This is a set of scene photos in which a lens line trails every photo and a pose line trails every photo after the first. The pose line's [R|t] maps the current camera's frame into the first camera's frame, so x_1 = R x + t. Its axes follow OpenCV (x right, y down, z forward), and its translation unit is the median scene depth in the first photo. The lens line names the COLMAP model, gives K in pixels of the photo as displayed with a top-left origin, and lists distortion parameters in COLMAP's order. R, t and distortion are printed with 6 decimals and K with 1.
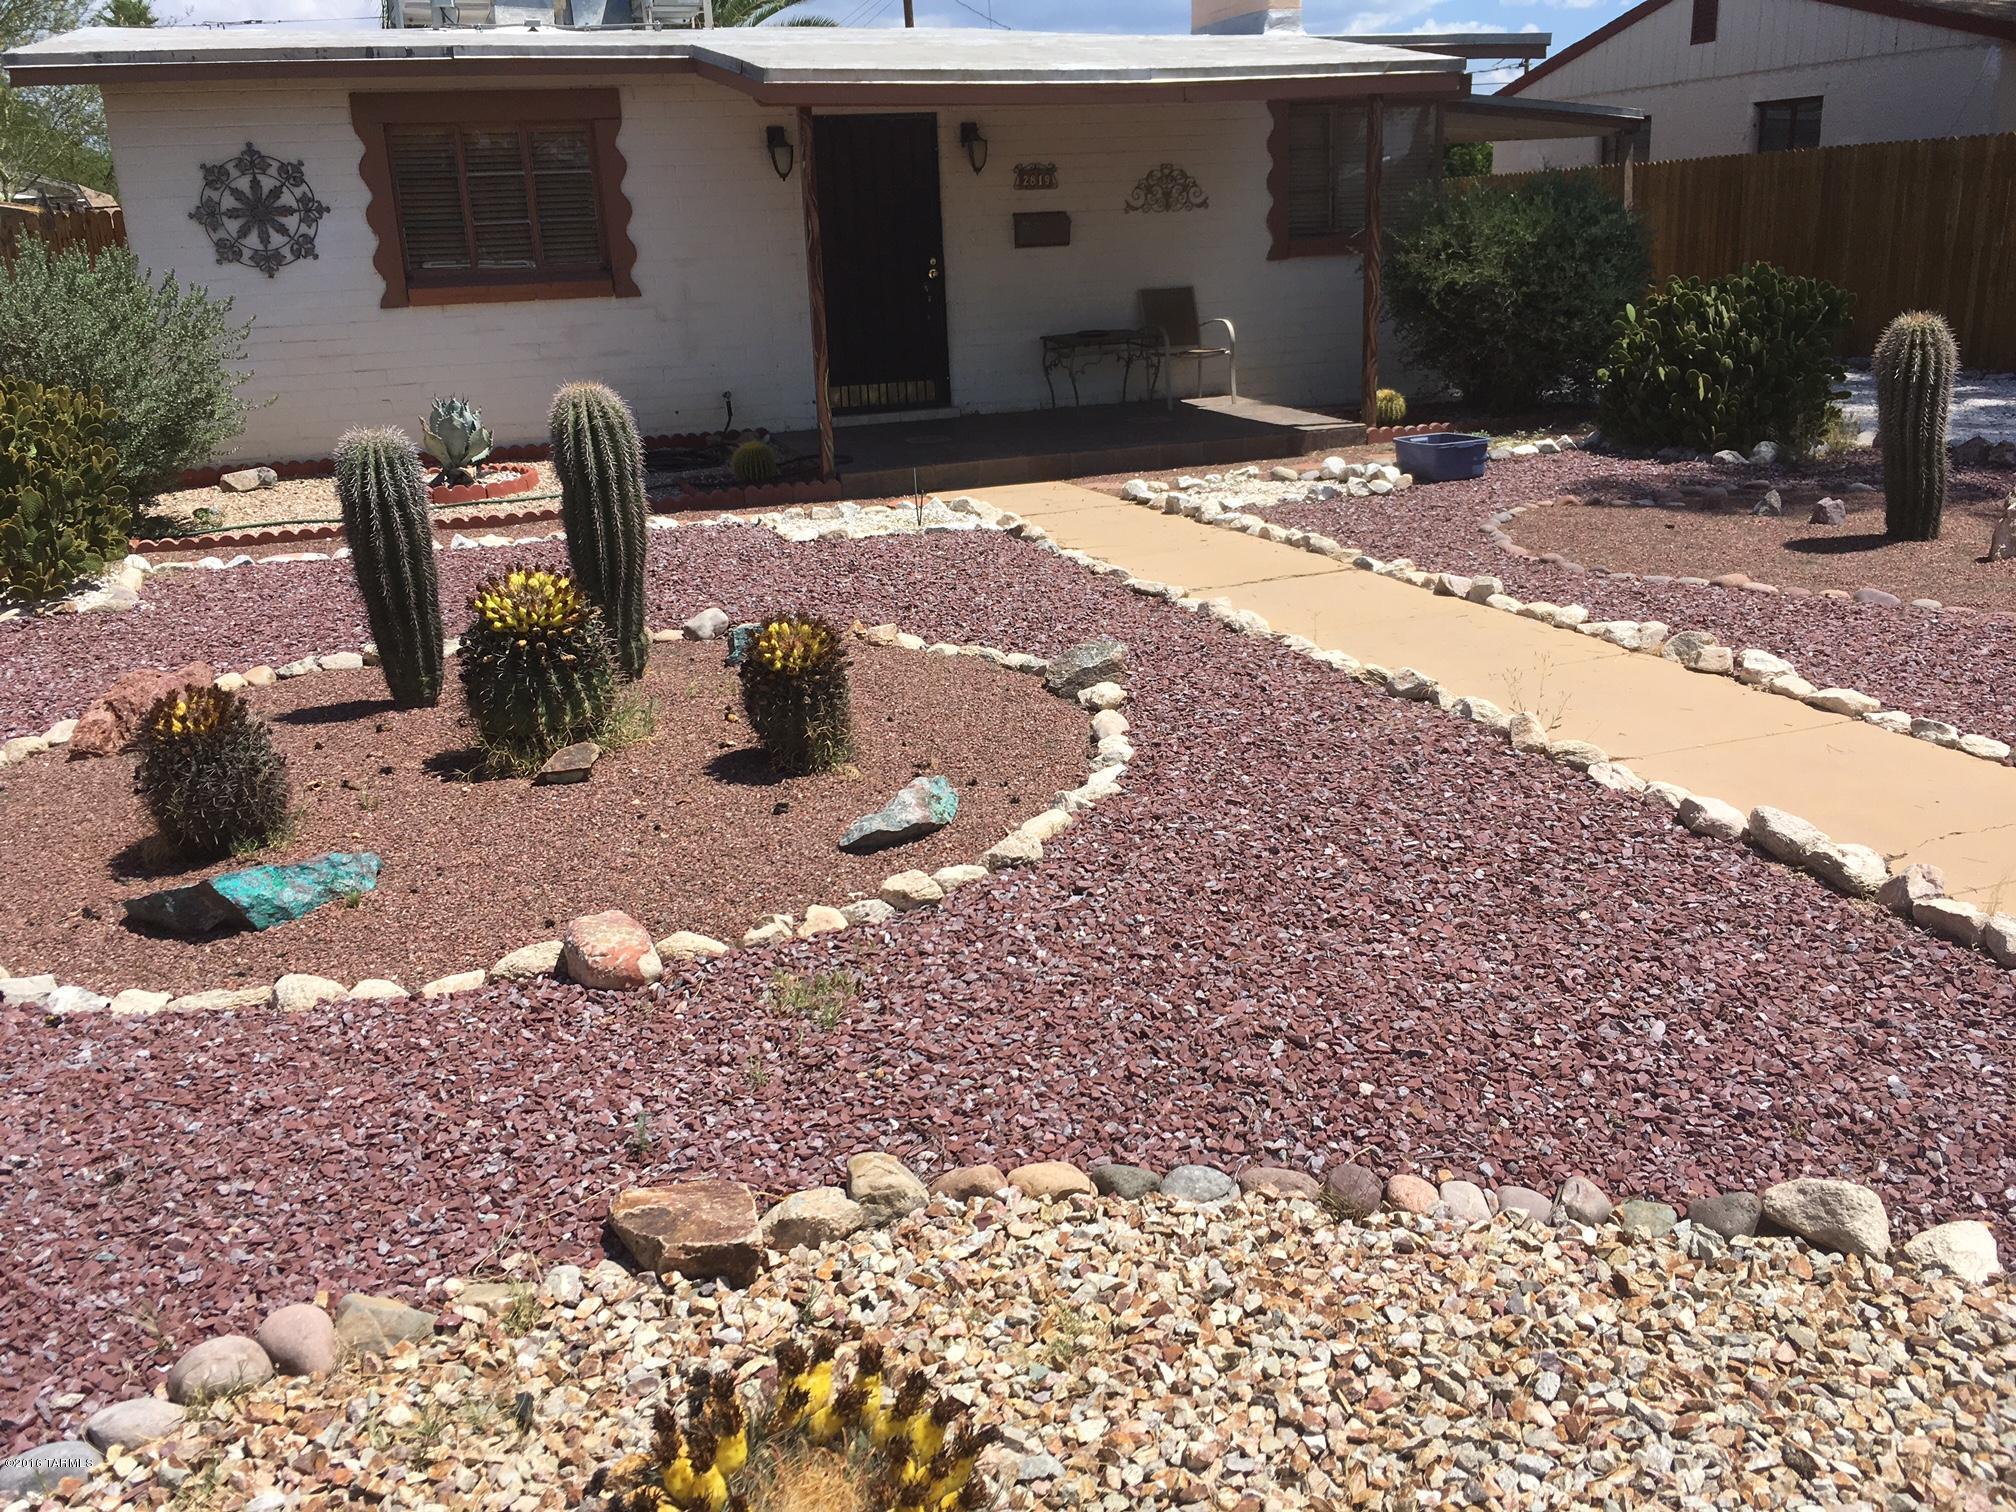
lens RADIAL K [[1721.8, 0, 1004.4], [0, 1721.8, 753.2], [0, 0, 1]] dist [0.069699, -0.111421]
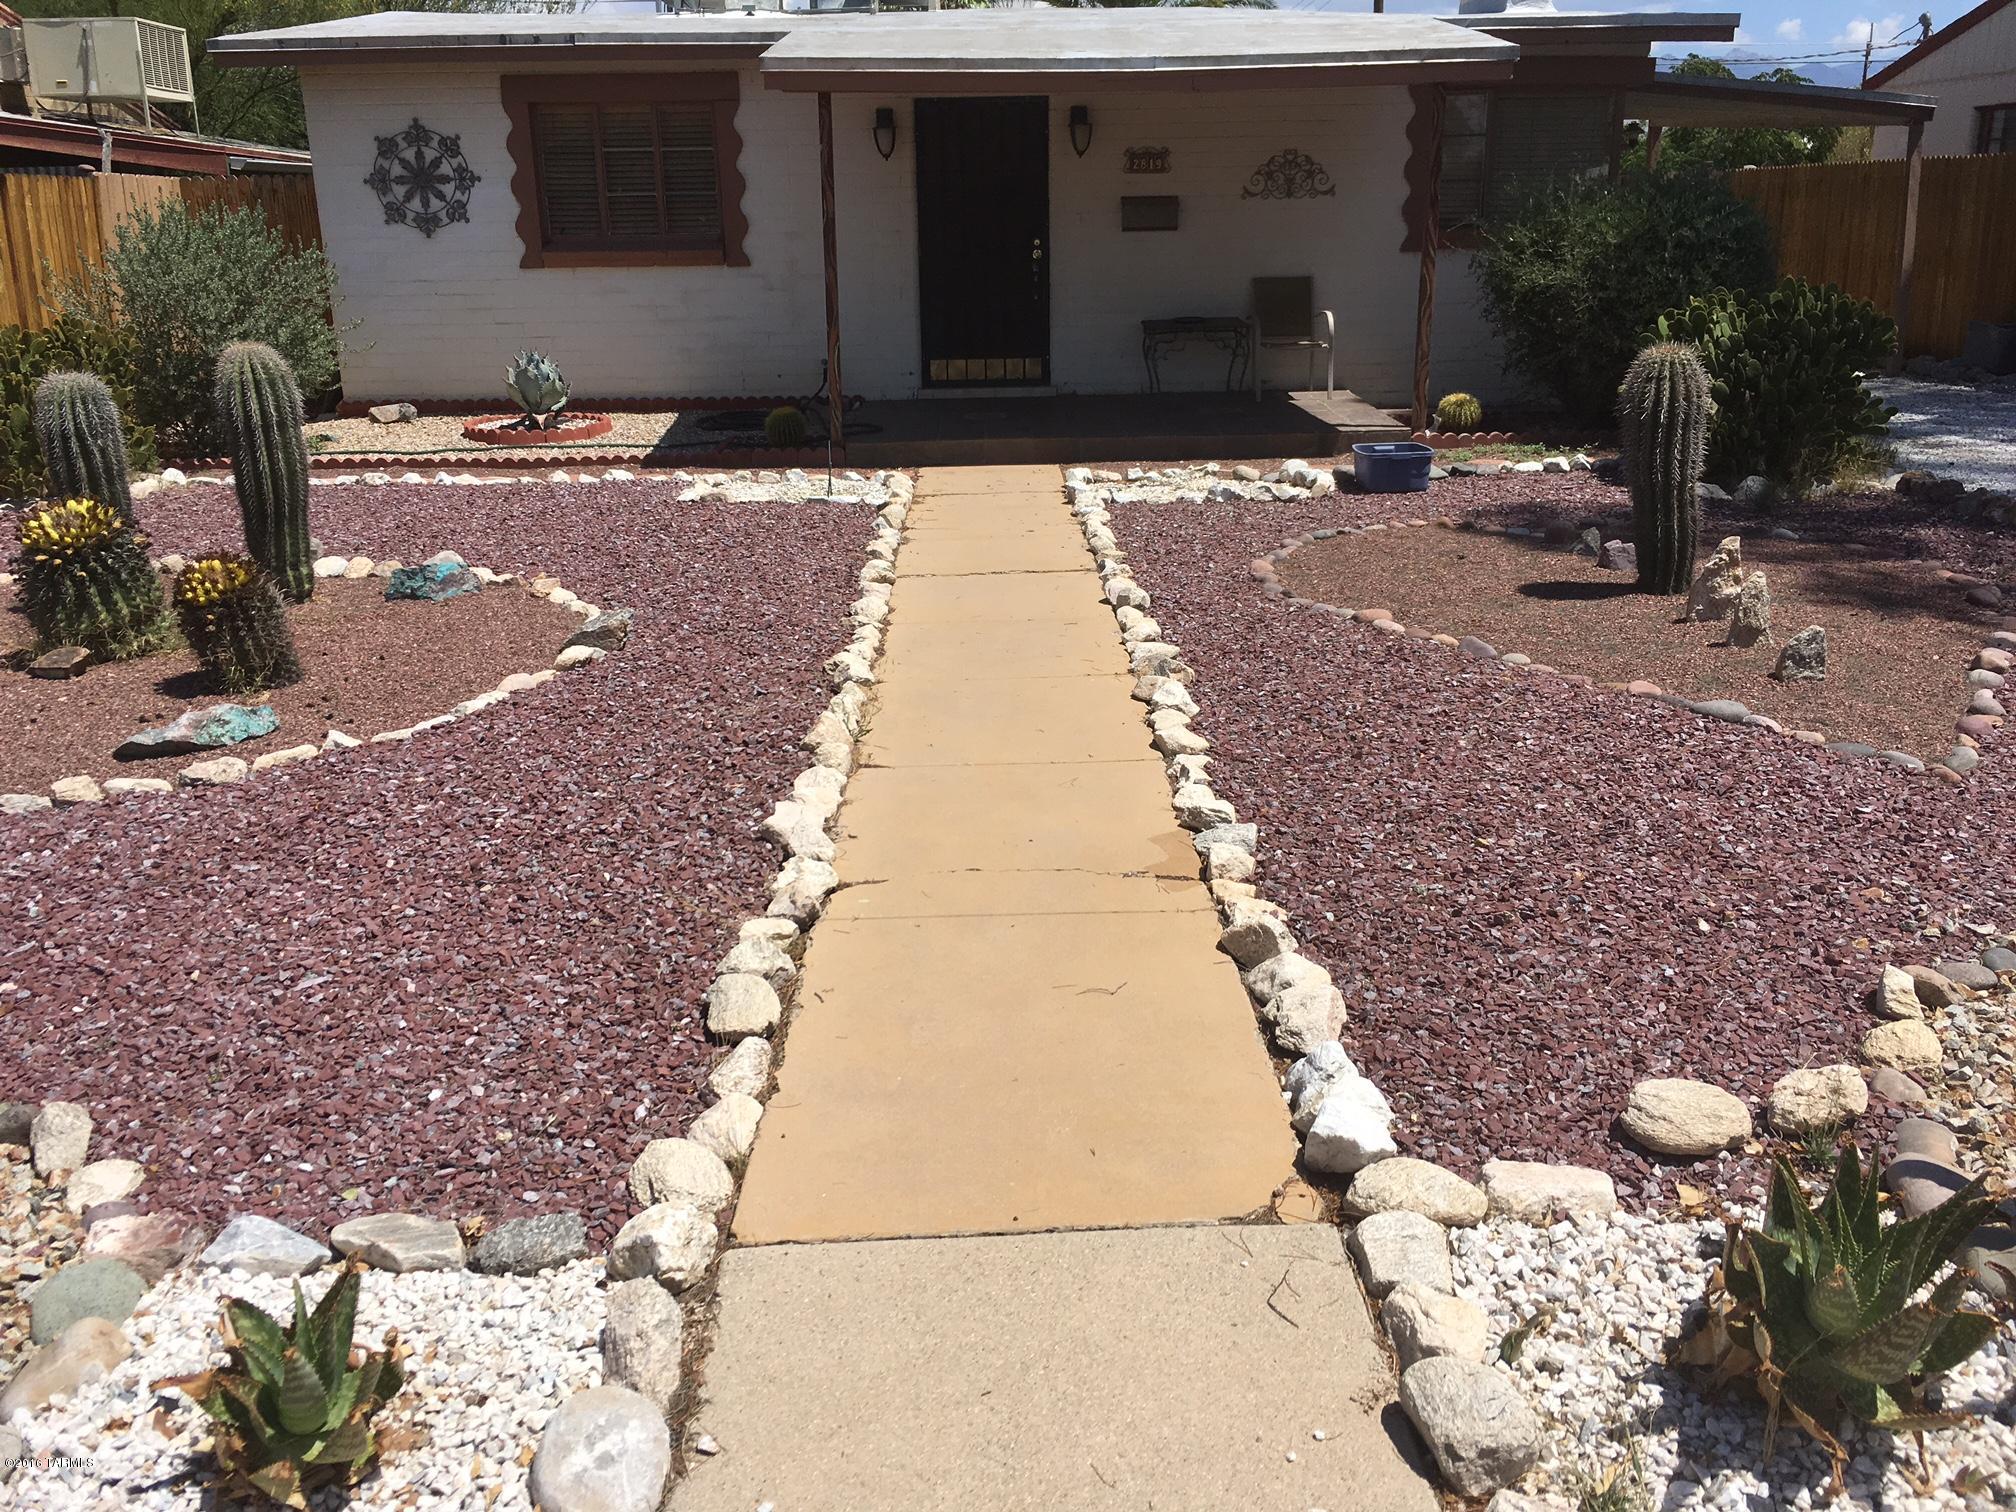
lens RADIAL K [[1721.8, 0, 1001.7], [0, 1721.8, 742.9], [0, 0, 1]] dist [0.069699, -0.111421]
pose [[0.949289, 0.118575, -0.291187, 0.292982], [-0.114801, 0.992933, 0.030079, -0.020510], [0.292696, 0.004875, 0.956193, 0.020197]]
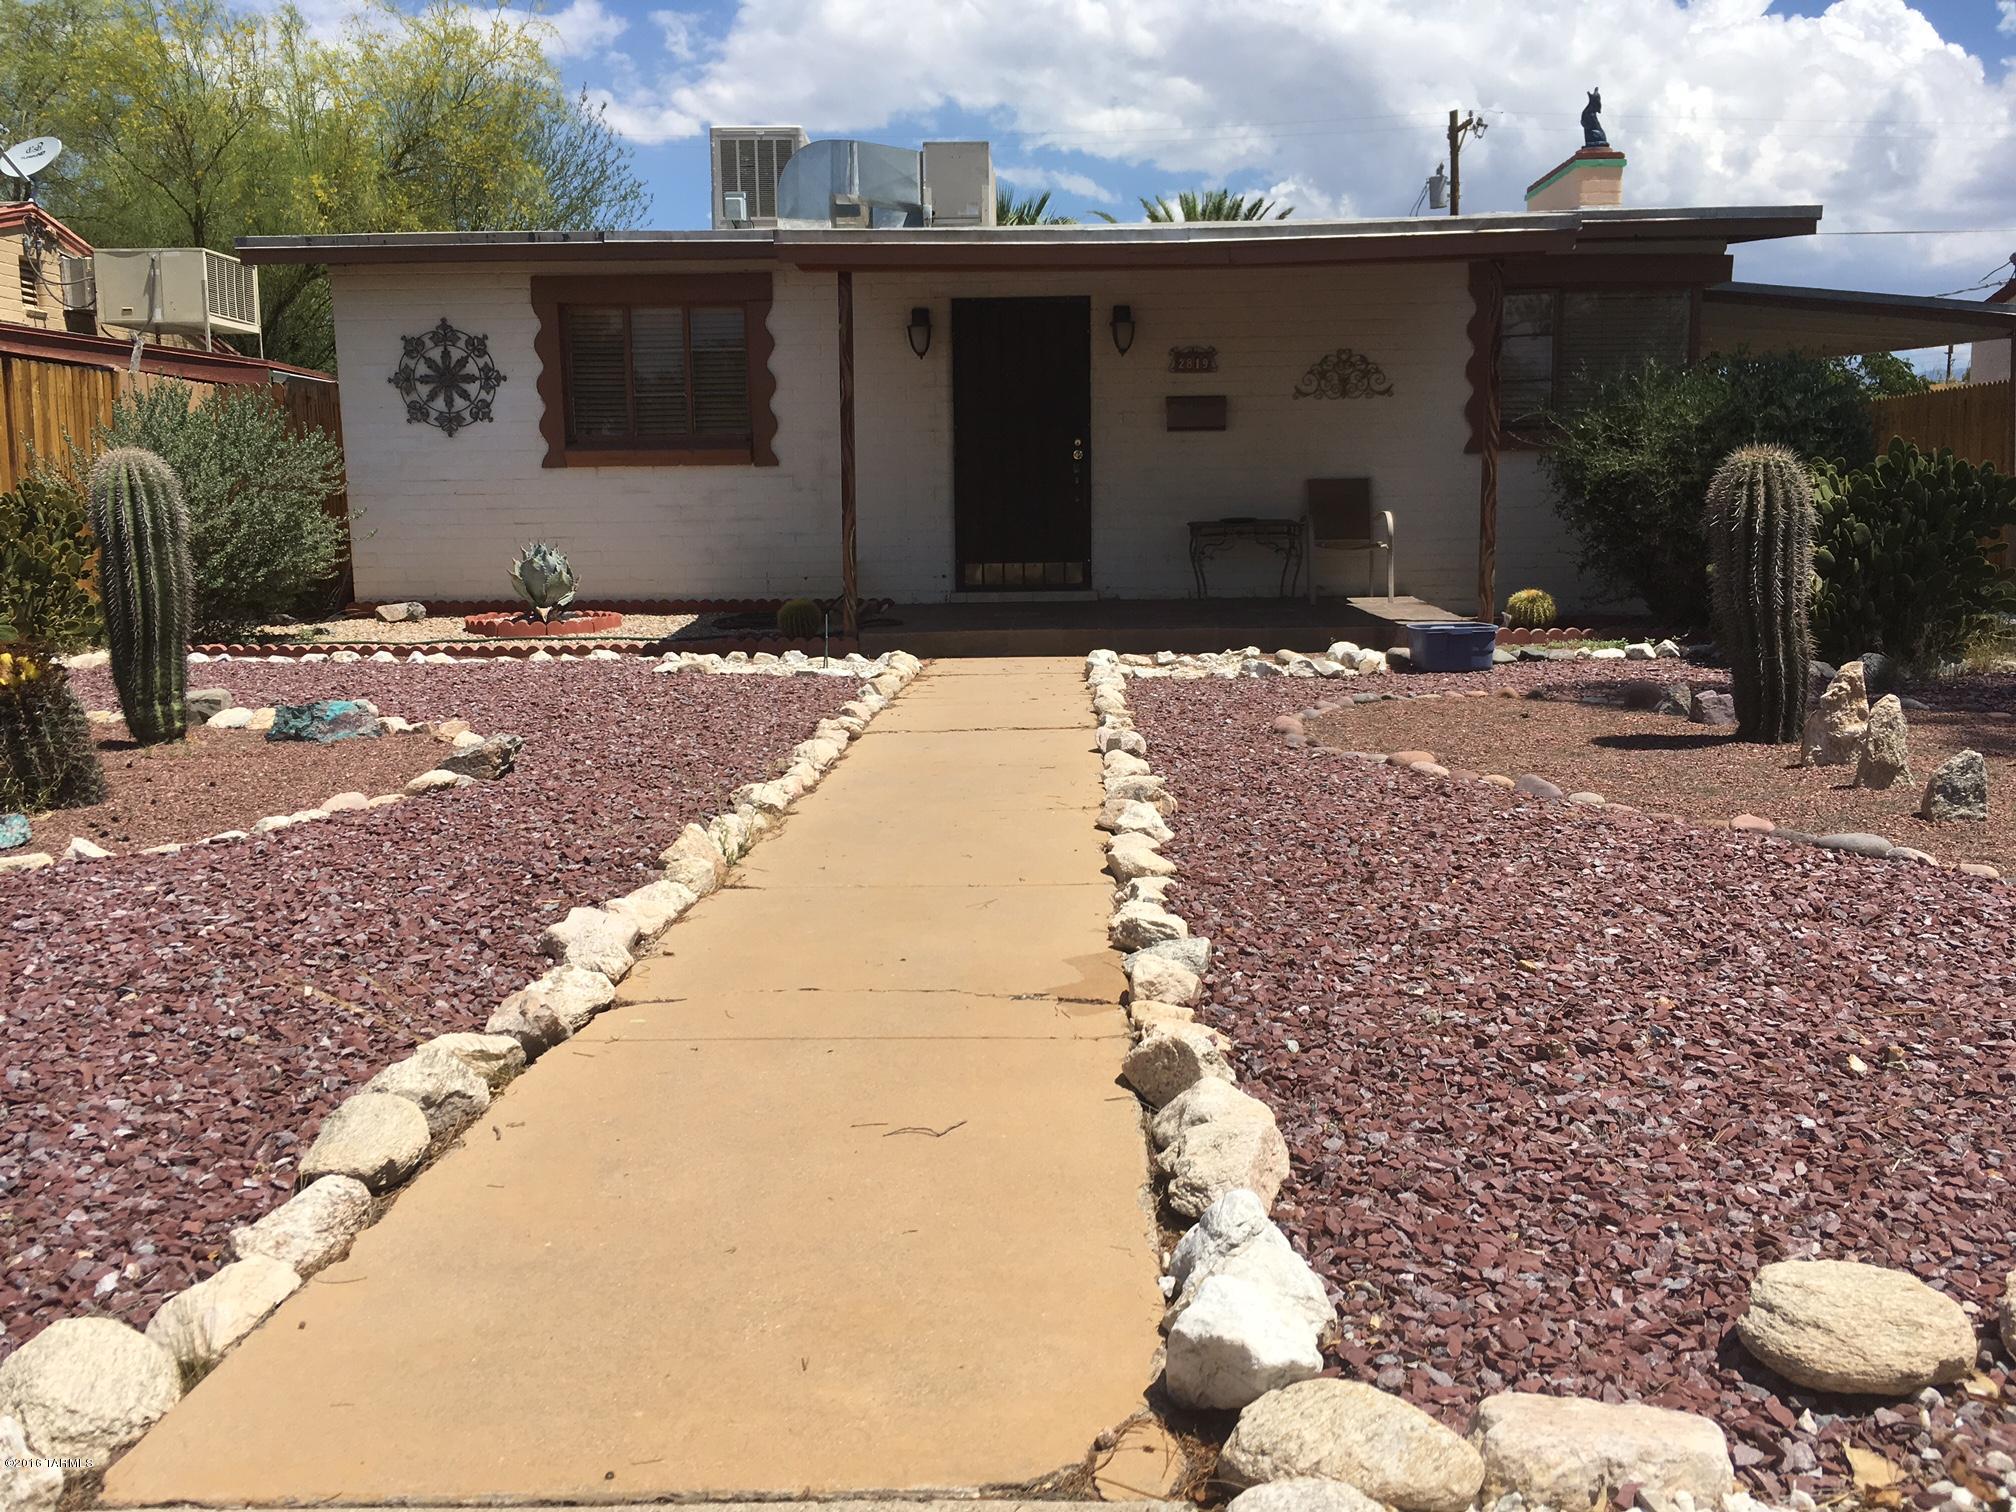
lens RADIAL K [[1721.8, 0, 1001.6], [0, 1721.8, 742.0], [0, 0, 1]] dist [0.069699, -0.111421]
pose [[0.930501, 0.080327, -0.357374, 0.301855], [-0.132207, 0.983541, -0.123161, 0.007654], [0.341599, 0.161849, 0.925805, 0.122096]]
